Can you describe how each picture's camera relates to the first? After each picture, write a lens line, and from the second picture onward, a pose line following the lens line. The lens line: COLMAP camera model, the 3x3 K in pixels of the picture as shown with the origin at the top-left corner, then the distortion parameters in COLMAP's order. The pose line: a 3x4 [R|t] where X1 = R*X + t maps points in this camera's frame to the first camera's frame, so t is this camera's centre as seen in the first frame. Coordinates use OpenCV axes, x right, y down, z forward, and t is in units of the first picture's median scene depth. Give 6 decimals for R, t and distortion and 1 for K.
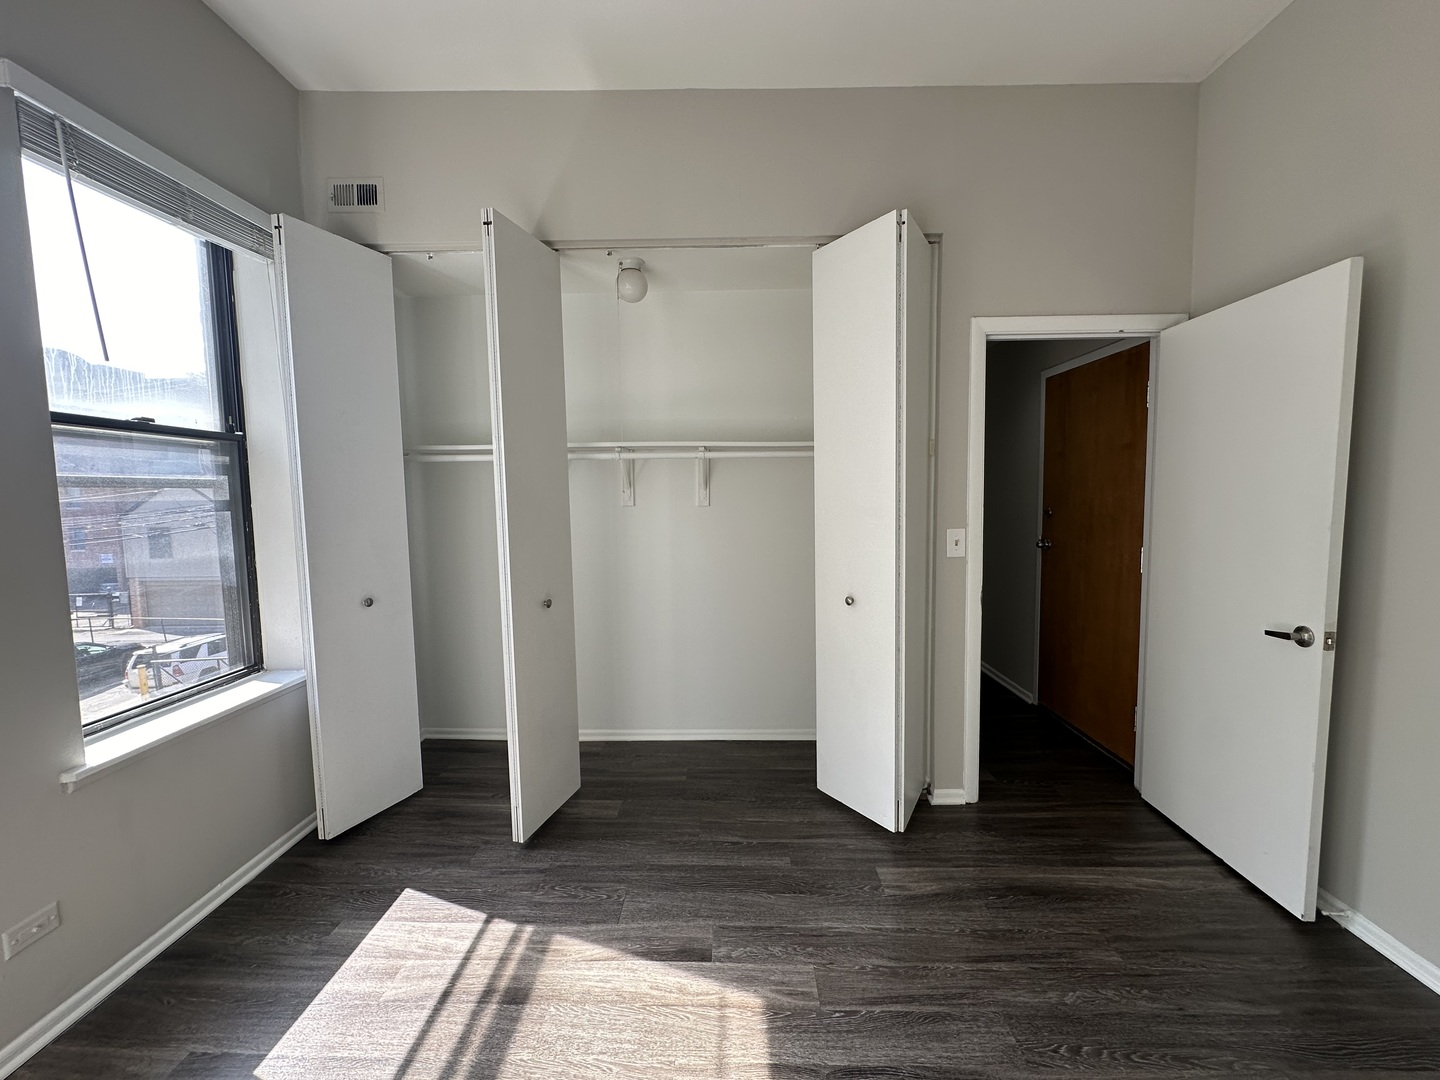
lens RADIAL K [[575.7, 0, 716.9], [0, 575.7, 537.1], [0, 0, 1]] dist [-0.002947, 0.000770]
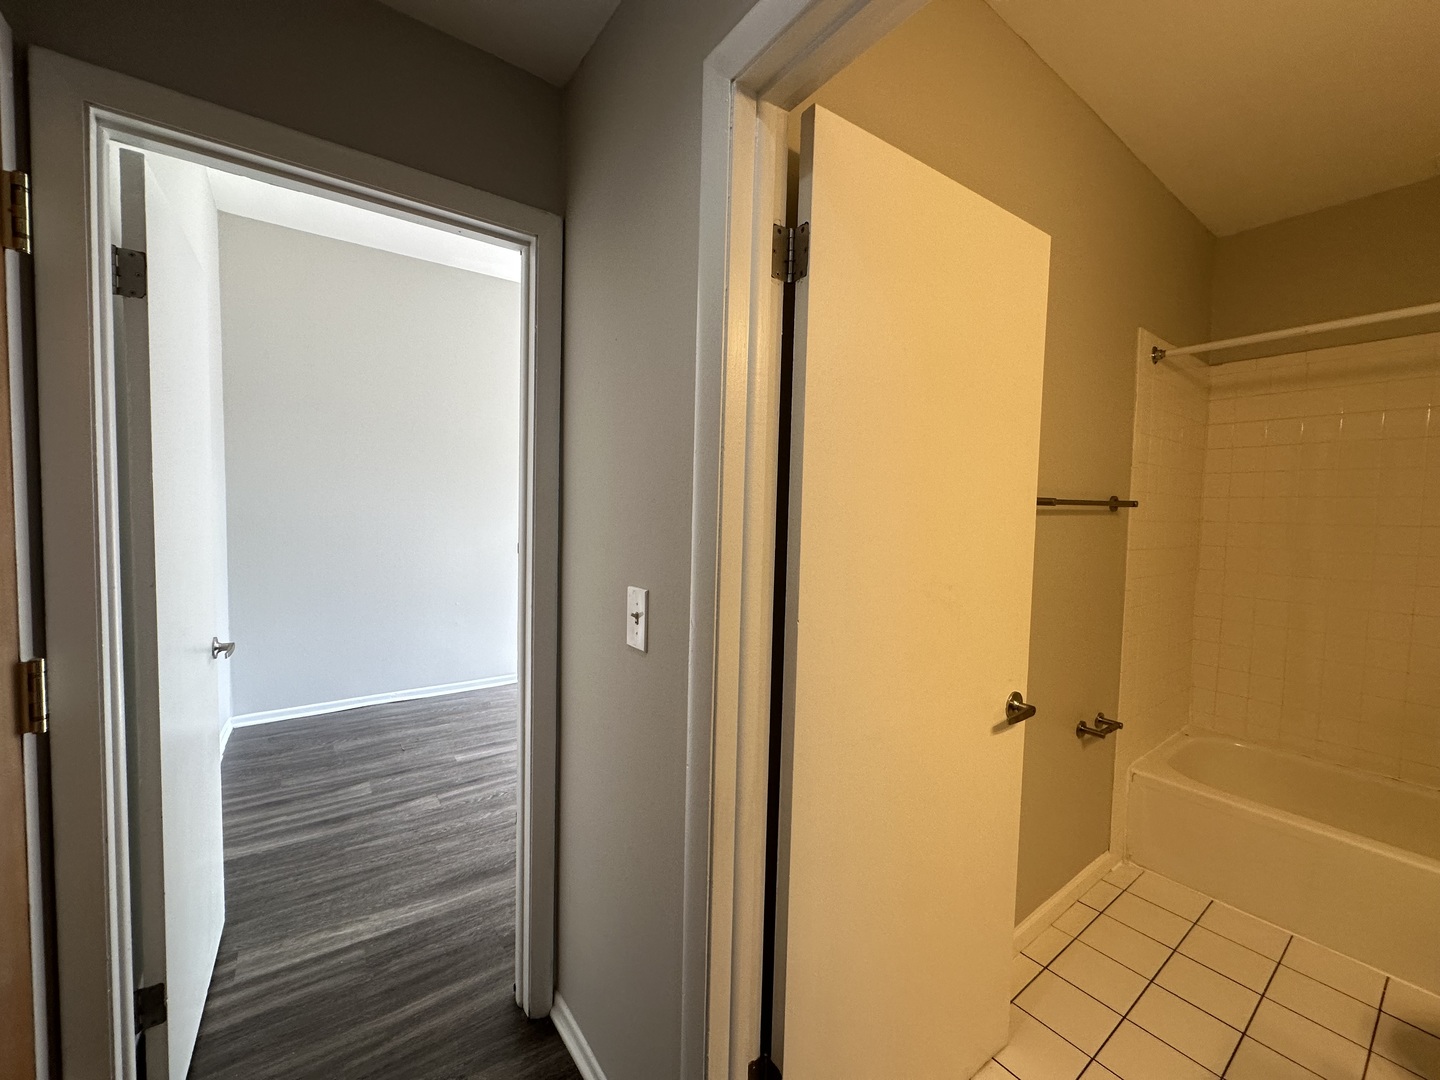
lens RADIAL K [[575.7, 0, 729.8], [0, 575.7, 539.4], [0, 0, 1]] dist [-0.002947, 0.000770]
pose [[-0.784755, 0.030253, -0.619068, 0.889781], [-0.061019, 0.990185, 0.125739, -0.176740], [0.616796, 0.136450, -0.775206, 2.162028]]
